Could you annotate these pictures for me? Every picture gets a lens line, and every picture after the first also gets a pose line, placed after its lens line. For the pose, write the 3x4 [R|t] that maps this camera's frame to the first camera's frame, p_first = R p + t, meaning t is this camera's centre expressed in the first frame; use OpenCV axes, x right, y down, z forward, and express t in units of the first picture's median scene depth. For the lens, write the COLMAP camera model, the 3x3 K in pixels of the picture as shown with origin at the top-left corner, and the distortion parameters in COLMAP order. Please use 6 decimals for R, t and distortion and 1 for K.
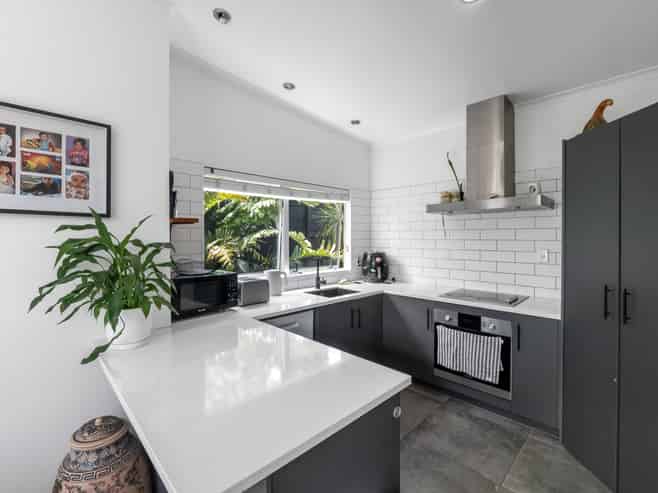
lens RADIAL K [[304.2, 0, 327.2], [0, 304.2, 240.6], [0, 0, 1]] dist [-0.009851, 0.000285]
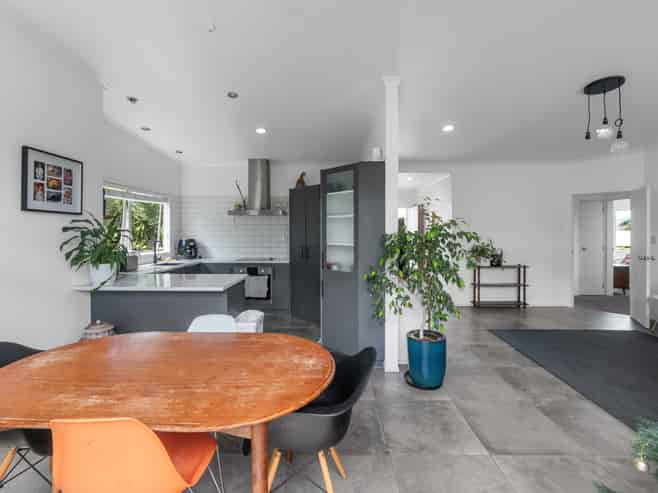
lens RADIAL K [[304.2, 0, 327.2], [0, 304.2, 240.6], [0, 0, 1]] dist [-0.009851, 0.000285]
pose [[0.709936, -0.018277, 0.704029, -0.872179], [0.004430, 0.999759, 0.021487, 0.036668], [-0.704252, -0.012135, 0.709847, -1.136042]]
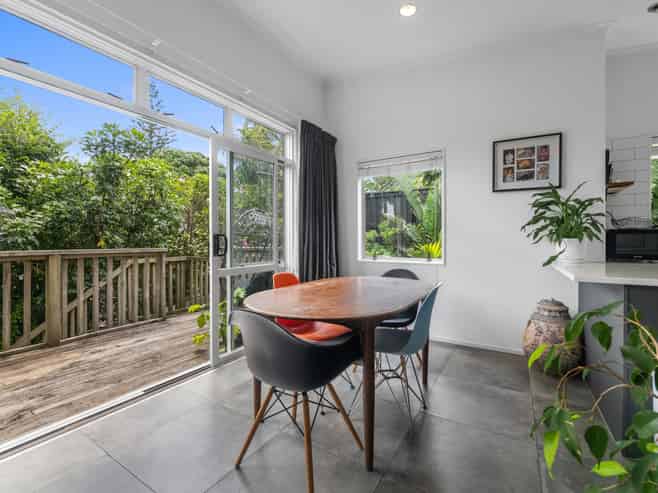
lens RADIAL K [[304.2, 0, 327.2], [0, 304.2, 240.6], [0, 0, 1]] dist [-0.009851, 0.000285]
pose [[0.237915, 0.005772, -0.971269, 0.550807], [-0.009296, 0.999950, 0.003665, 0.204558], [0.971242, 0.008157, 0.237957, -0.597068]]
